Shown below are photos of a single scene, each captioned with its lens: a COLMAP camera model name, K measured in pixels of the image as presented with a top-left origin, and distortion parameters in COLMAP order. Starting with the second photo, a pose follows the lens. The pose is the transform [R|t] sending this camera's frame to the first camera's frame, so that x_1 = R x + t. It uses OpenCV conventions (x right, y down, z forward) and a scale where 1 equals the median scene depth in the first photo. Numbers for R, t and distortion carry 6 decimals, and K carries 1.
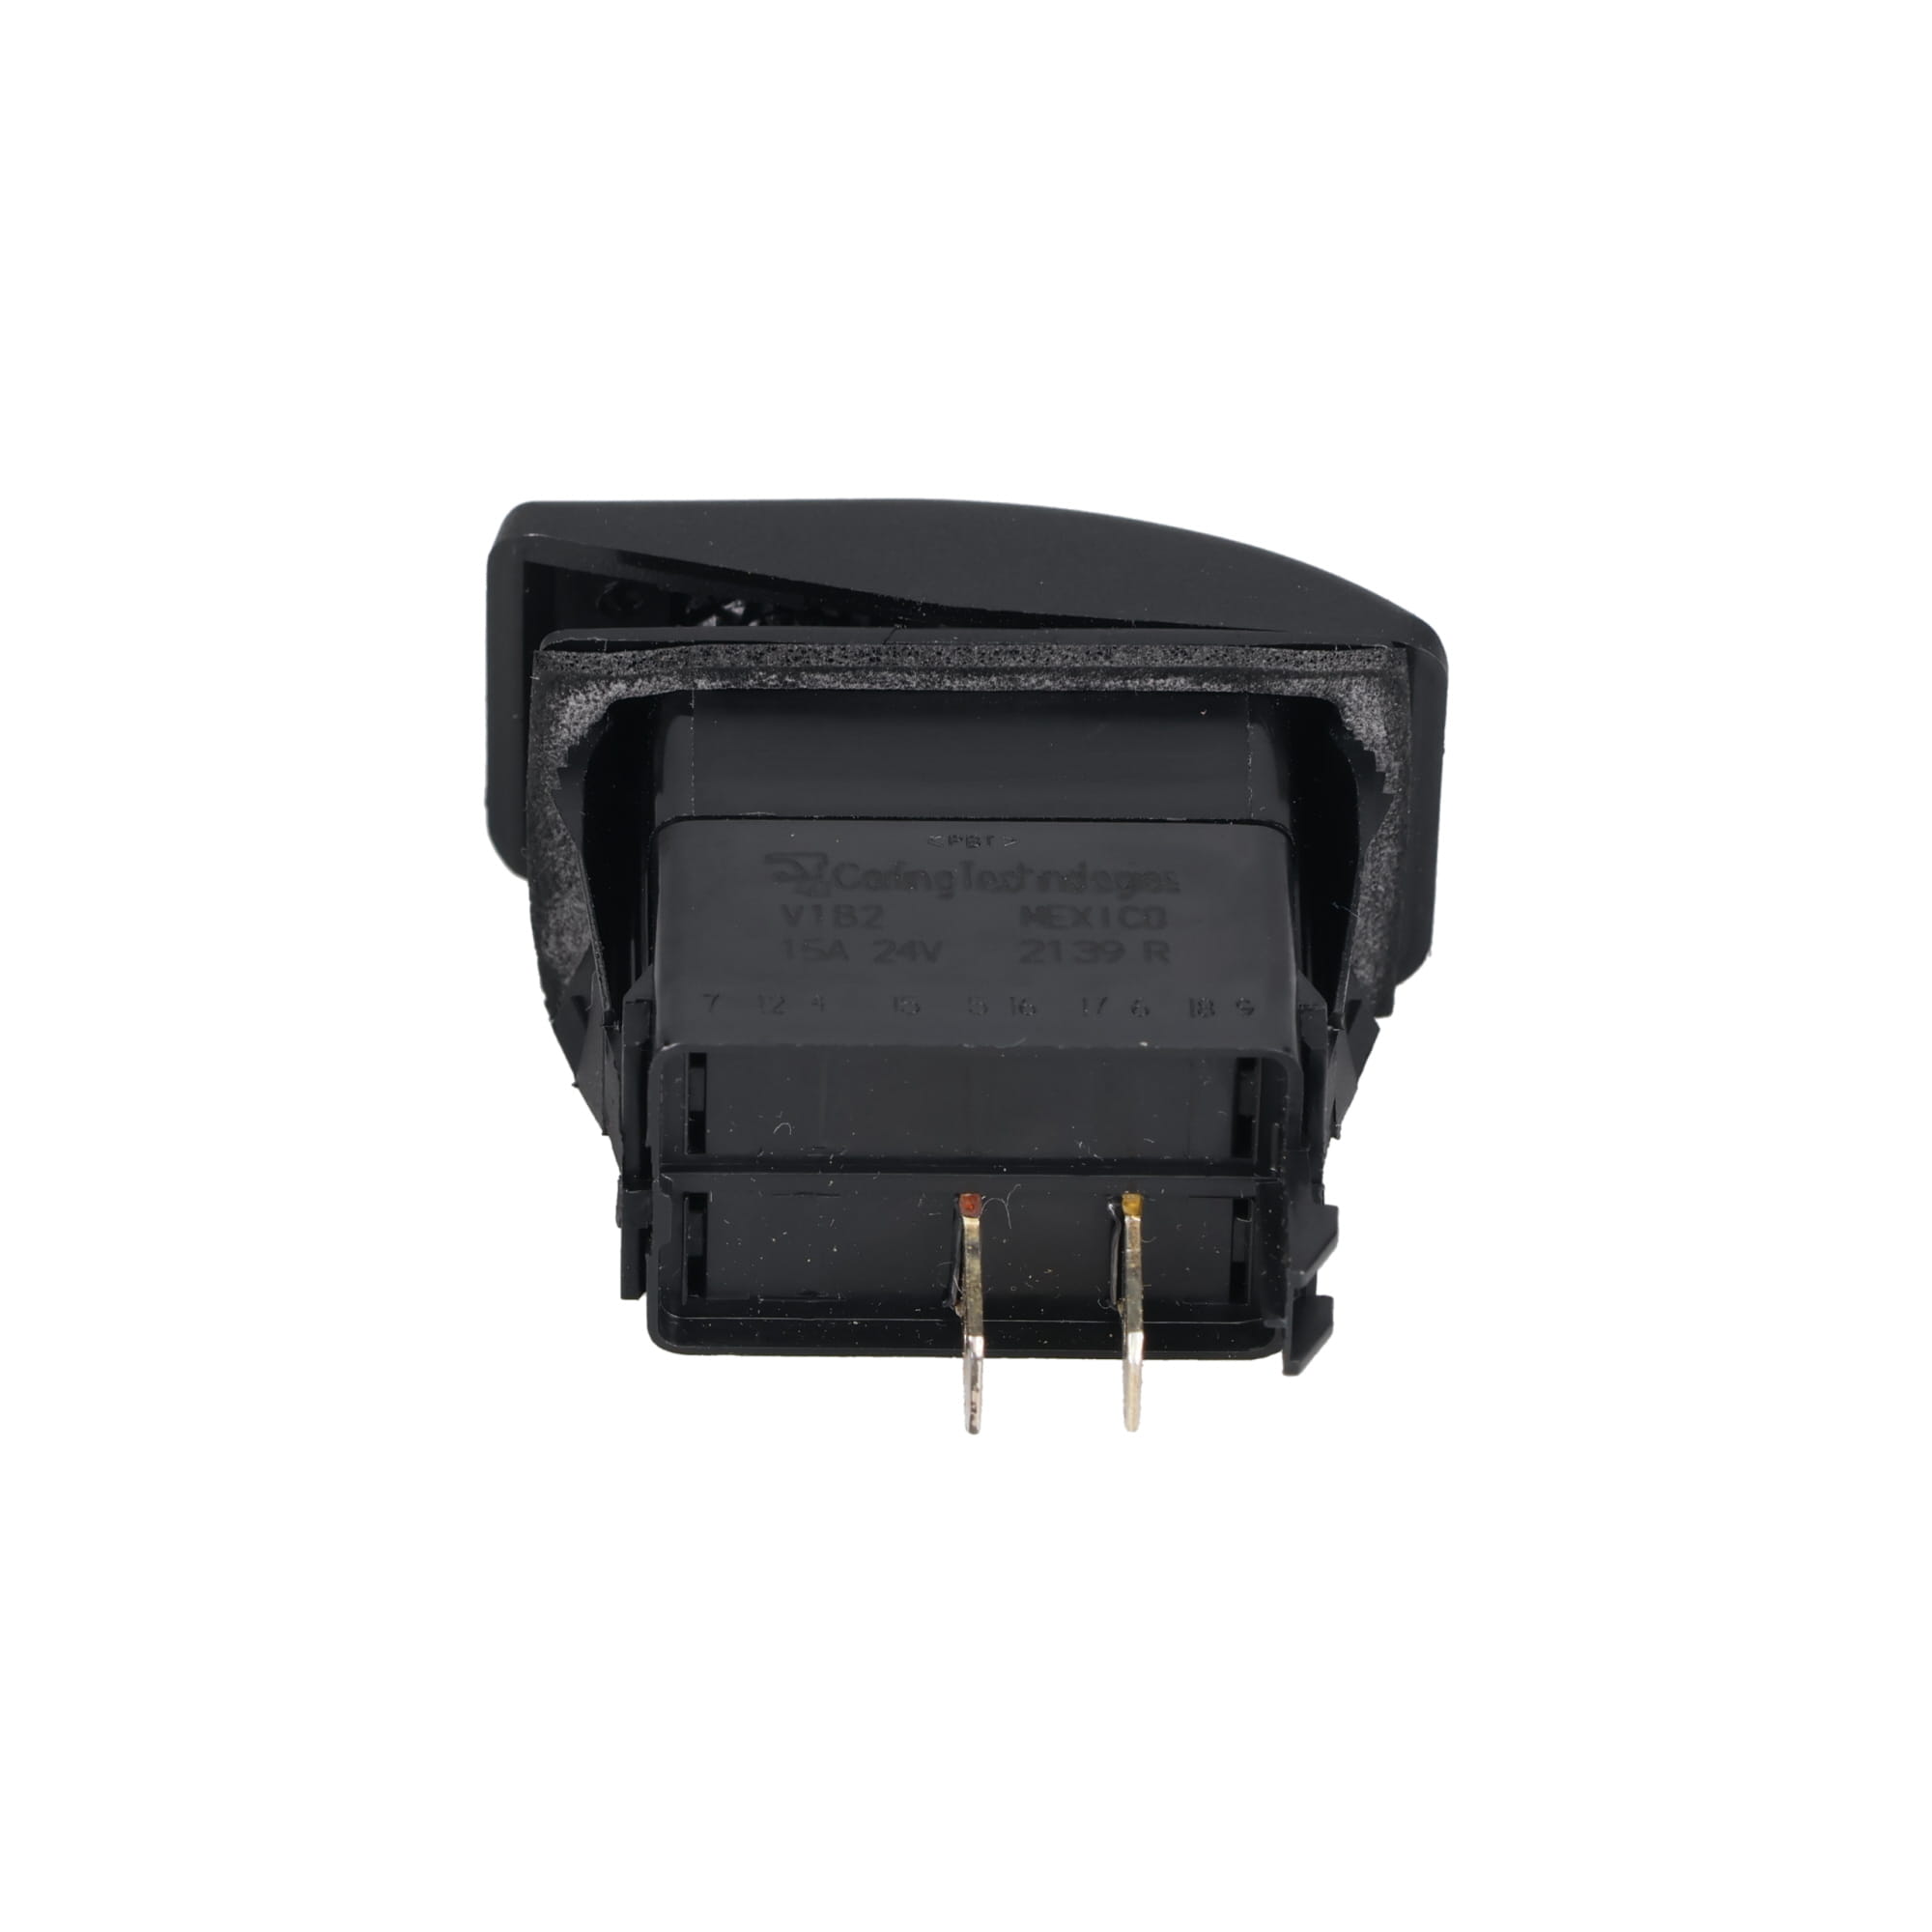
lens RADIAL K [[12464.2, 0, 966.0], [0, 12464.2, 966.0], [0, 0, 1]] dist [2.931719, -2.716249]
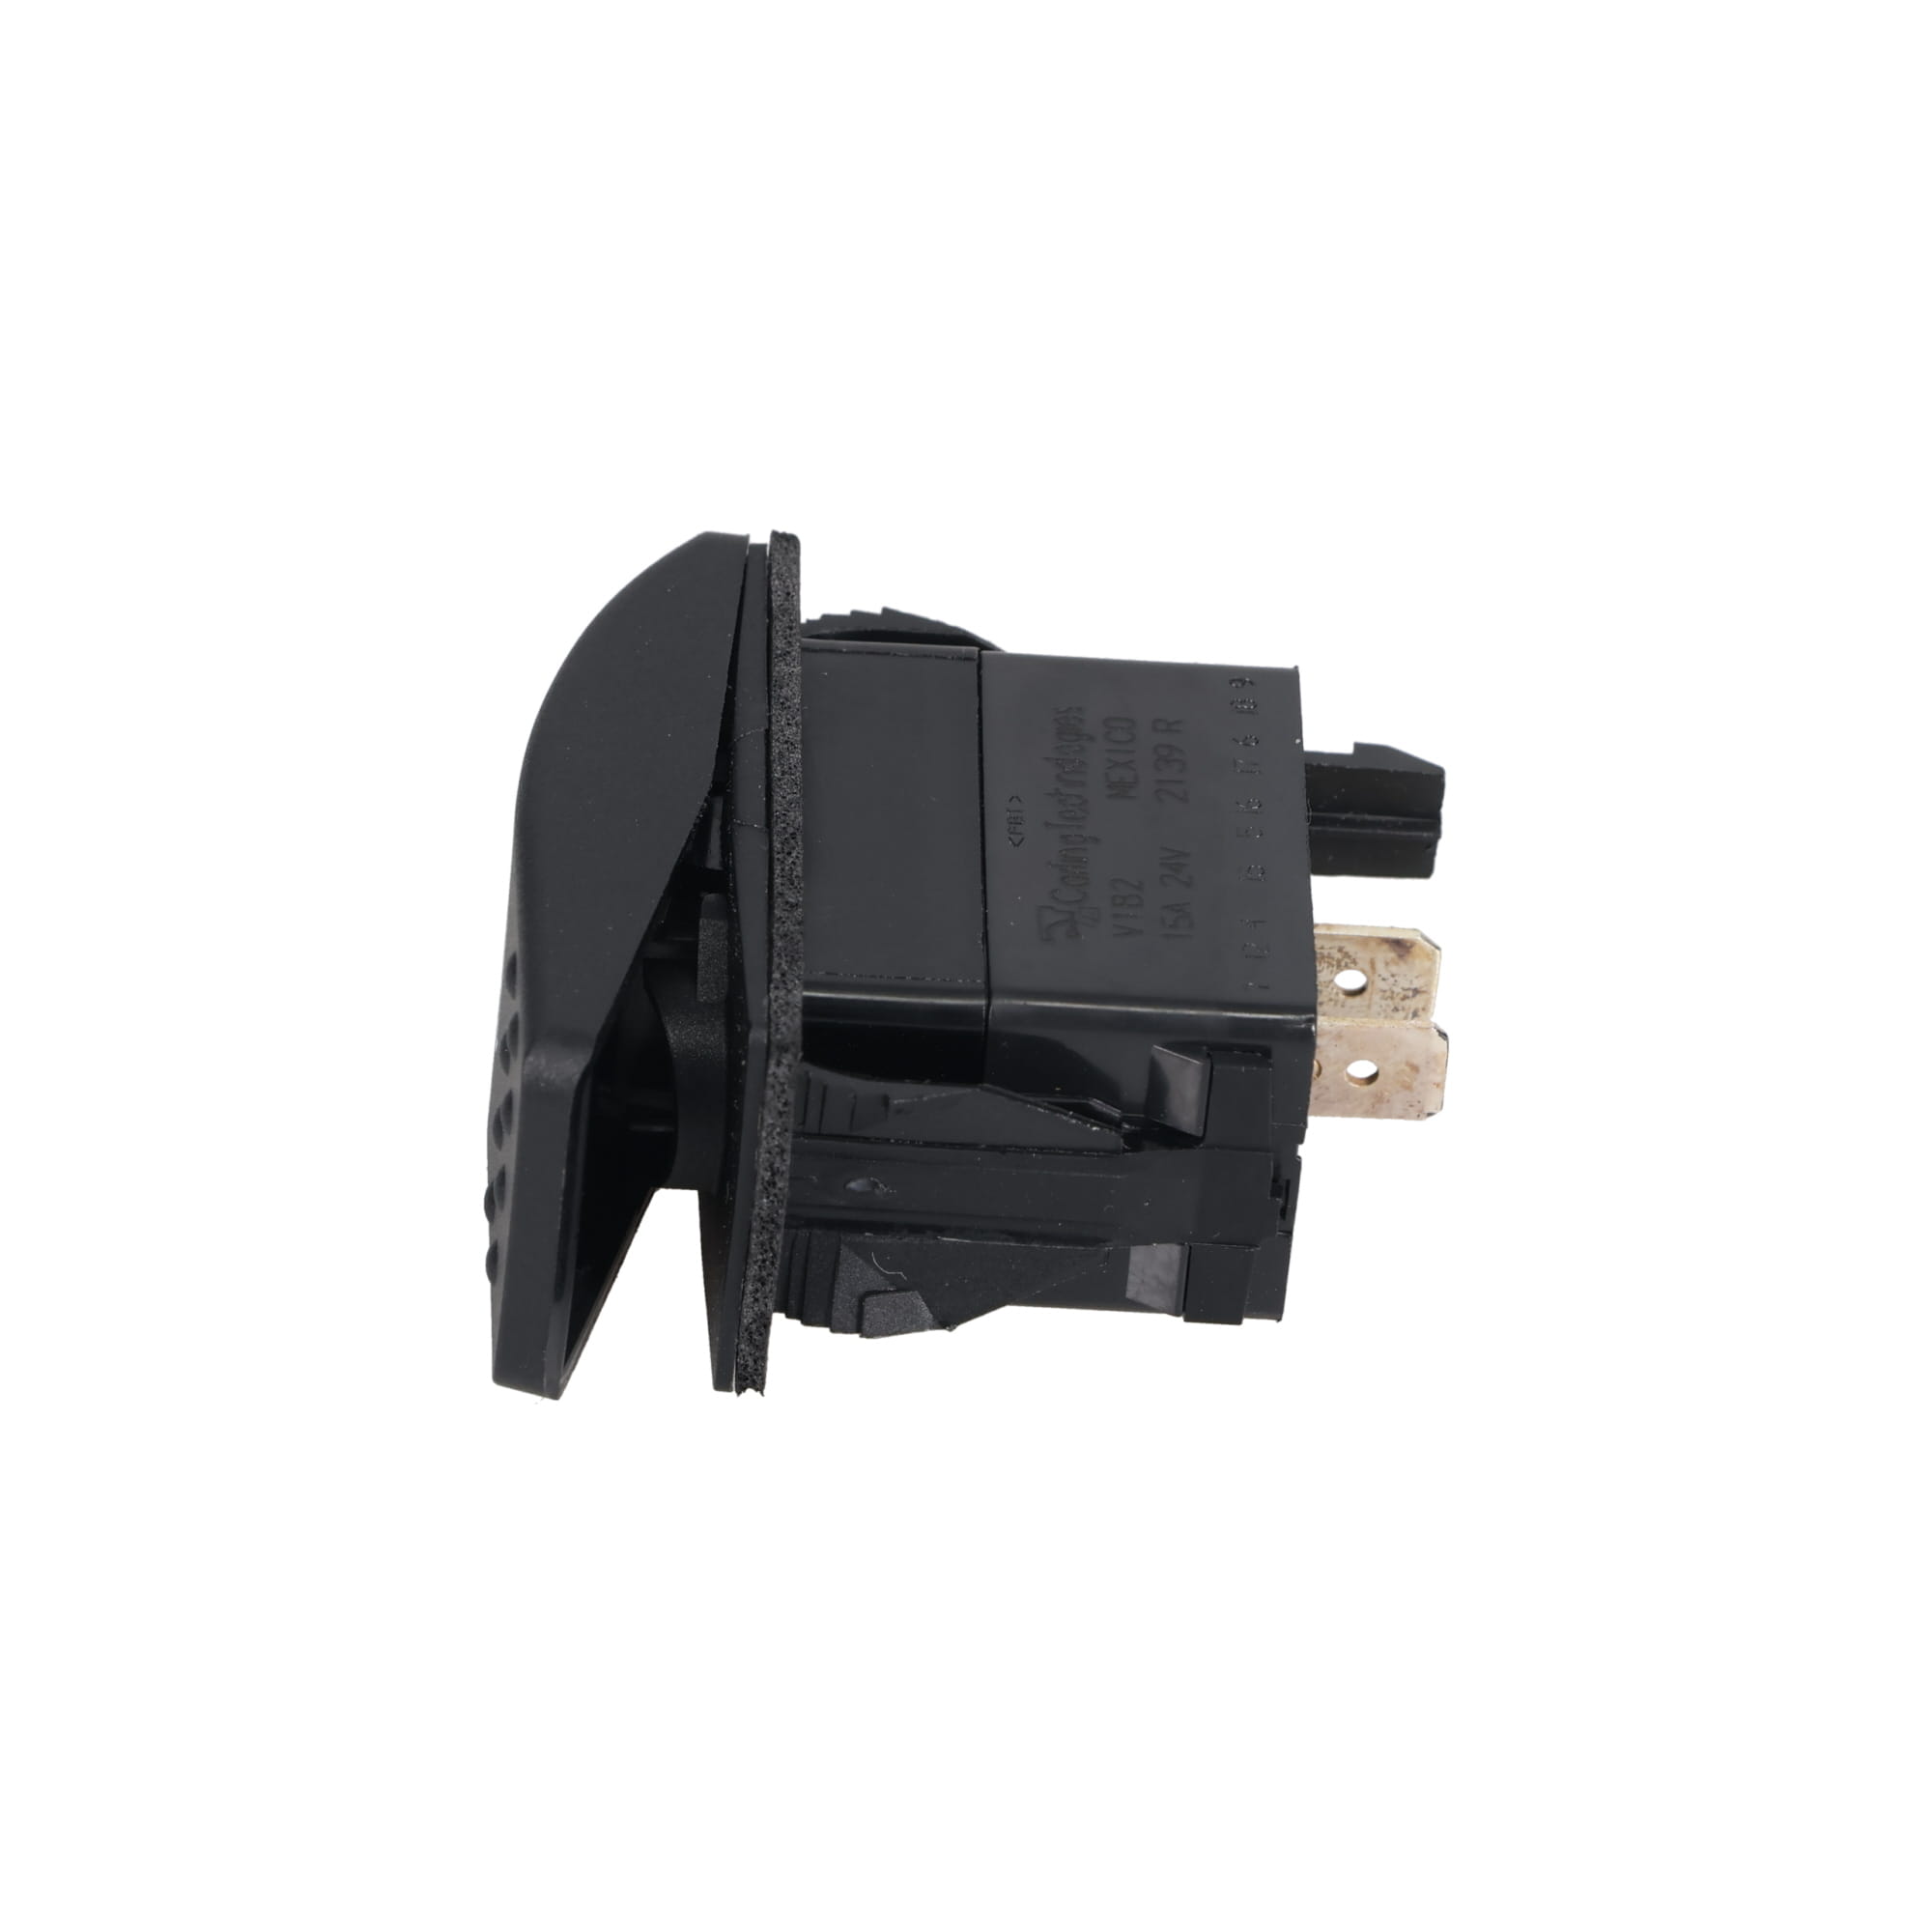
lens RADIAL K [[12464.2, 0, 966.0], [0, 12464.2, 966.0], [0, 0, 1]] dist [2.931719, -2.716249]
pose [[-0.000131, -0.629204, 0.777240, -0.824437], [0.597305, 0.623308, 0.504691, -0.535466], [-0.802014, 0.464316, 0.375746, 0.613711]]
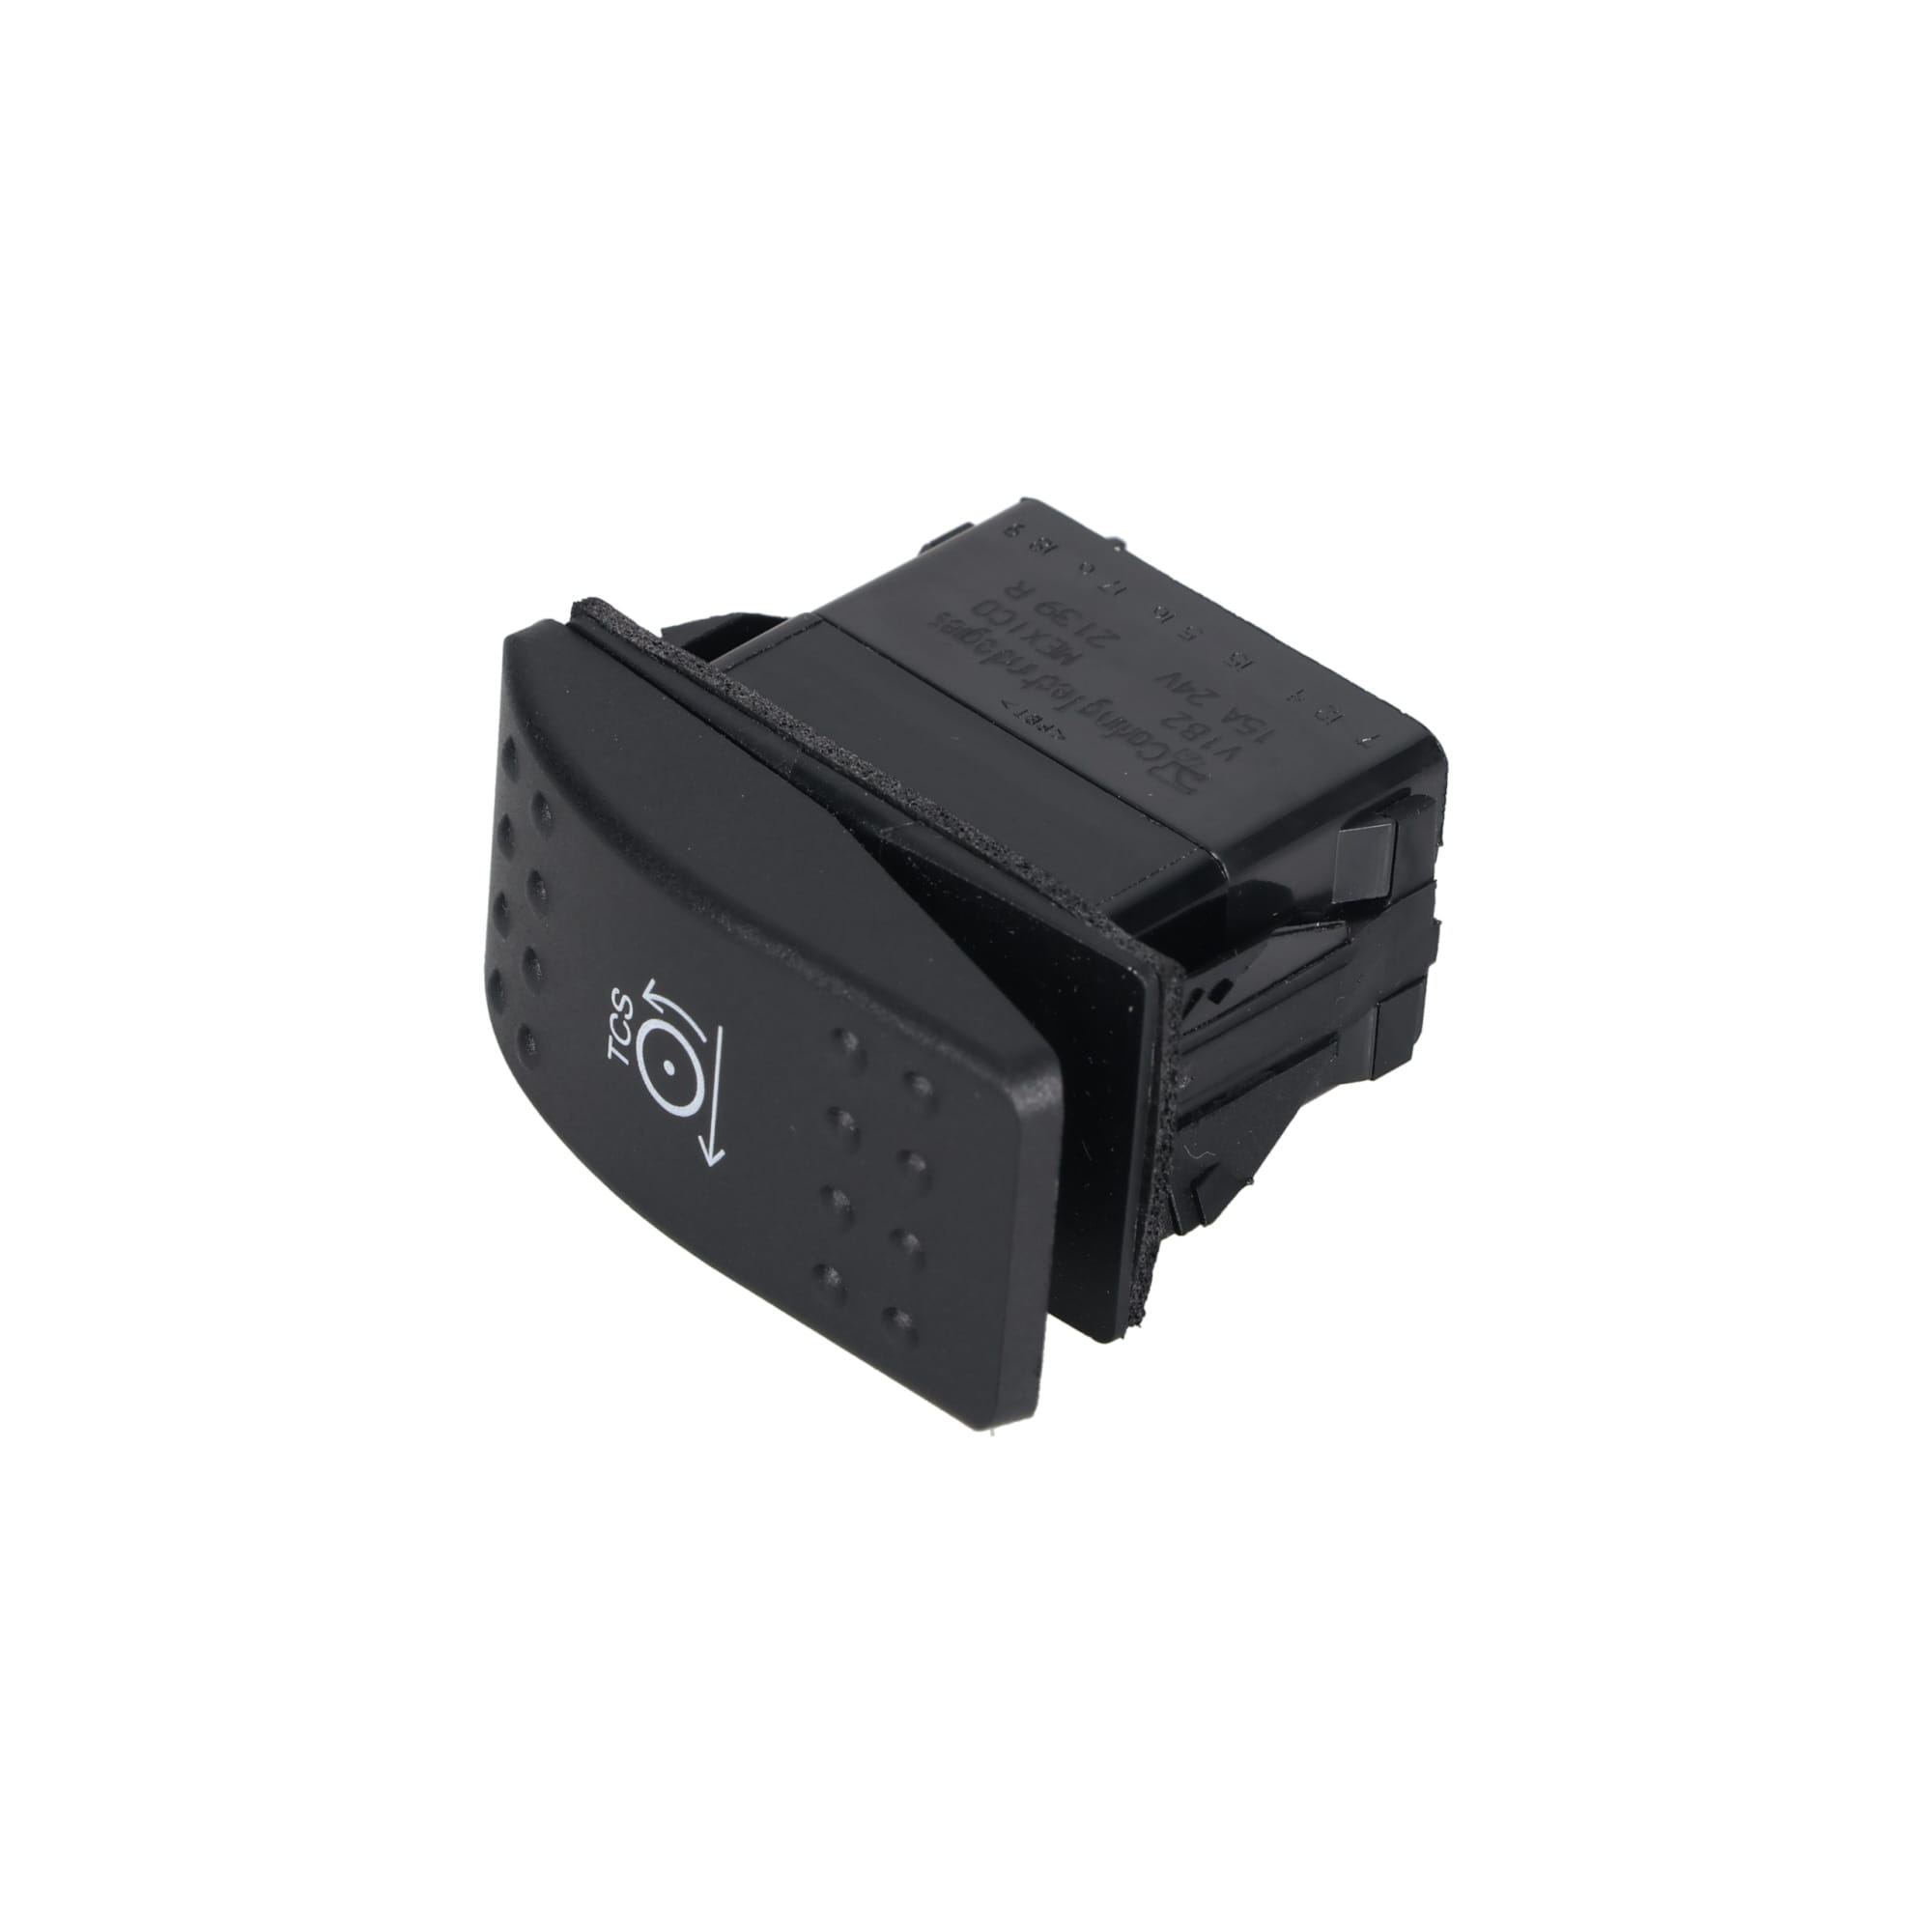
lens RADIAL K [[12464.2, 0, 966.0], [0, 12464.2, 966.0], [0, 0, 1]] dist [2.931719, -2.716249]
pose [[-0.706119, -0.462234, 0.536410, -0.576189], [0.409100, 0.352007, 0.841860, -0.901168], [-0.577956, 0.813899, -0.059459, 1.083429]]
